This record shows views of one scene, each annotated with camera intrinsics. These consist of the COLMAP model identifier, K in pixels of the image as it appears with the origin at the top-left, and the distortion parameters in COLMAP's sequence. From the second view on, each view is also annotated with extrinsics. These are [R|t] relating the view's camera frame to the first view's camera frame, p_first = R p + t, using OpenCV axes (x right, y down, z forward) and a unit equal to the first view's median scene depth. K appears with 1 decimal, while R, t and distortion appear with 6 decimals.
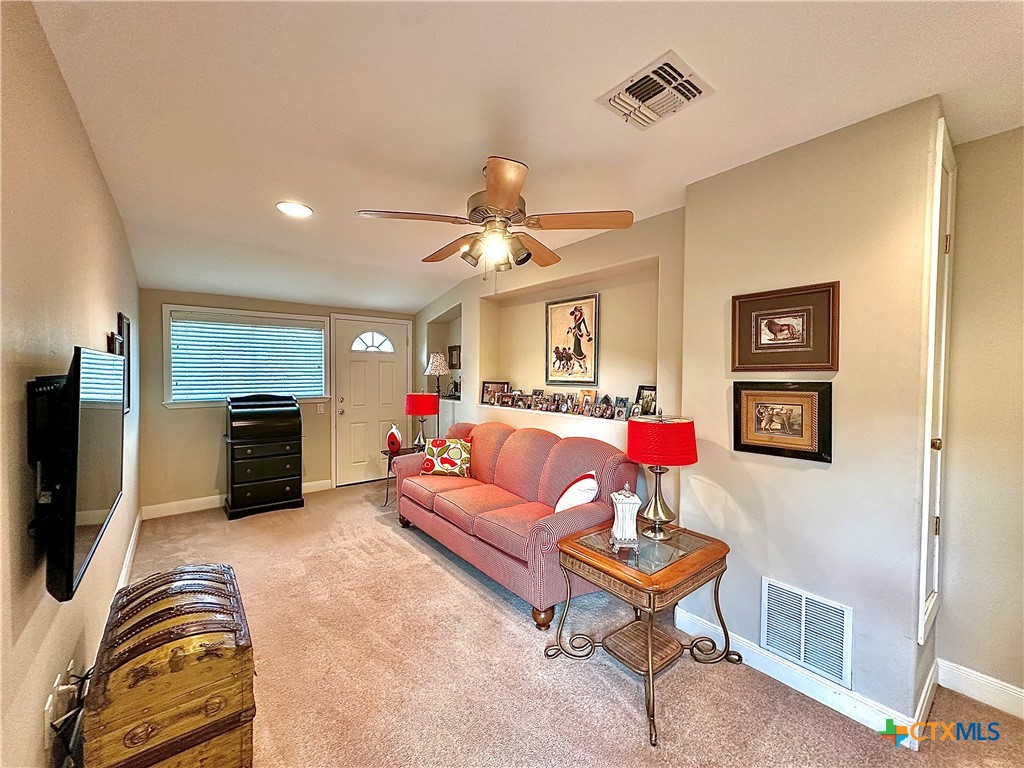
lens RADIAL K [[413.7, 0, 514.4], [0, 413.7, 383.0], [0, 0, 1]] dist [0.000370, 0.000291]
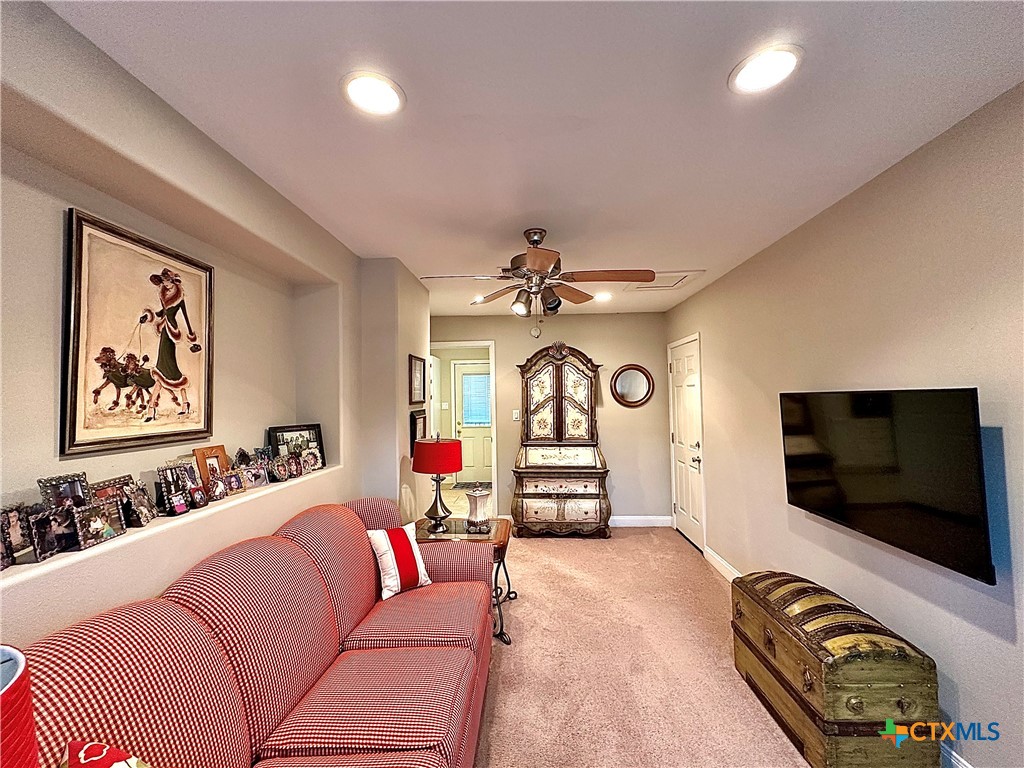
lens RADIAL K [[431.5, 0, 510.2], [0, 431.5, 384.3], [0, 0, 1]] dist [-0.002281, 0.000272]
pose [[-0.745122, 0.025910, 0.666424, -0.435828], [0.026897, 0.999600, -0.008790, -0.043466], [-0.666385, 0.011375, -0.745521, 1.083715]]
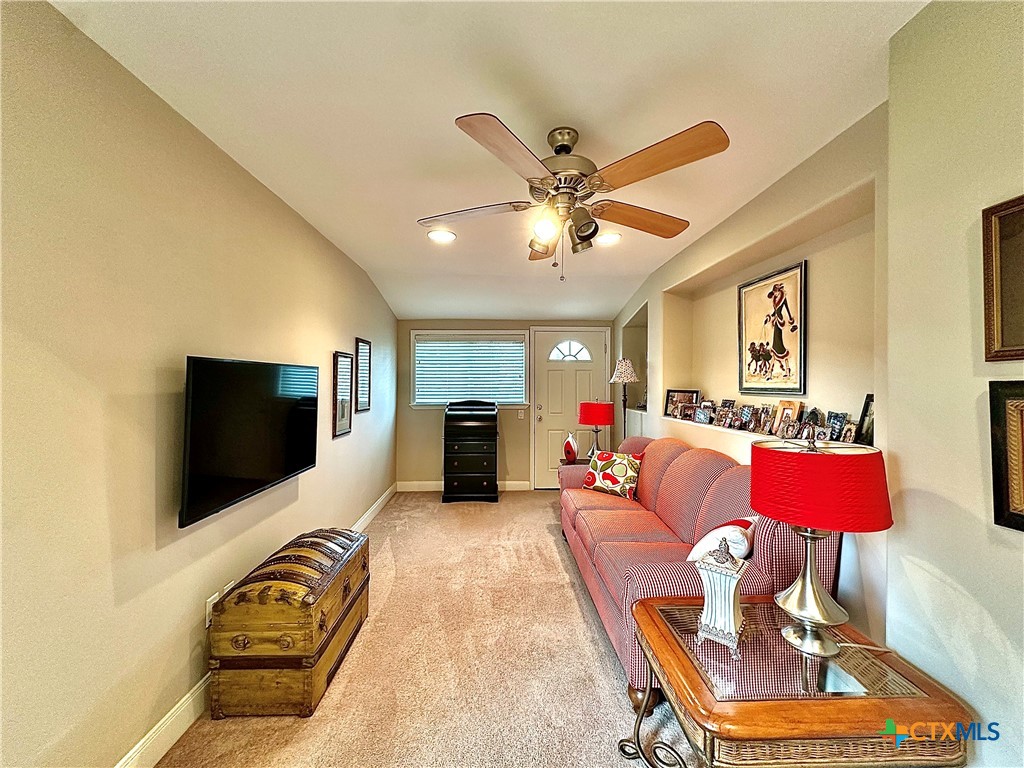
lens RADIAL K [[411.9, 0, 510.3], [0, 411.9, 383.3], [0, 0, 1]] dist [-0.001001, 0.000171]
pose [[0.794289, -0.006628, -0.607504, 0.213297], [-0.011162, 0.999613, -0.025500, 0.009757], [0.607438, 0.027035, 0.793907, 0.153855]]
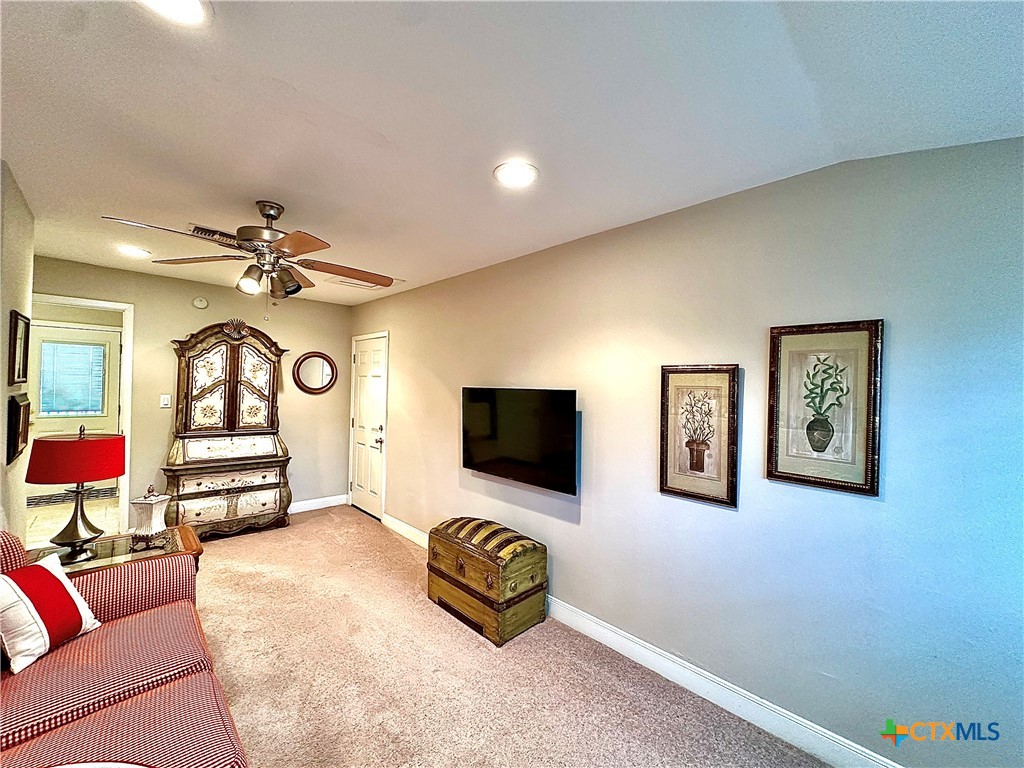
lens RADIAL K [[407.9, 0, 511.5], [0, 407.9, 383.4], [0, 0, 1]] dist [-0.001832, 0.000244]
pose [[-0.995235, -0.034219, -0.091306, -0.324170], [-0.035919, 0.999209, 0.017045, -0.051805], [0.090650, 0.020243, -0.995677, 1.175895]]
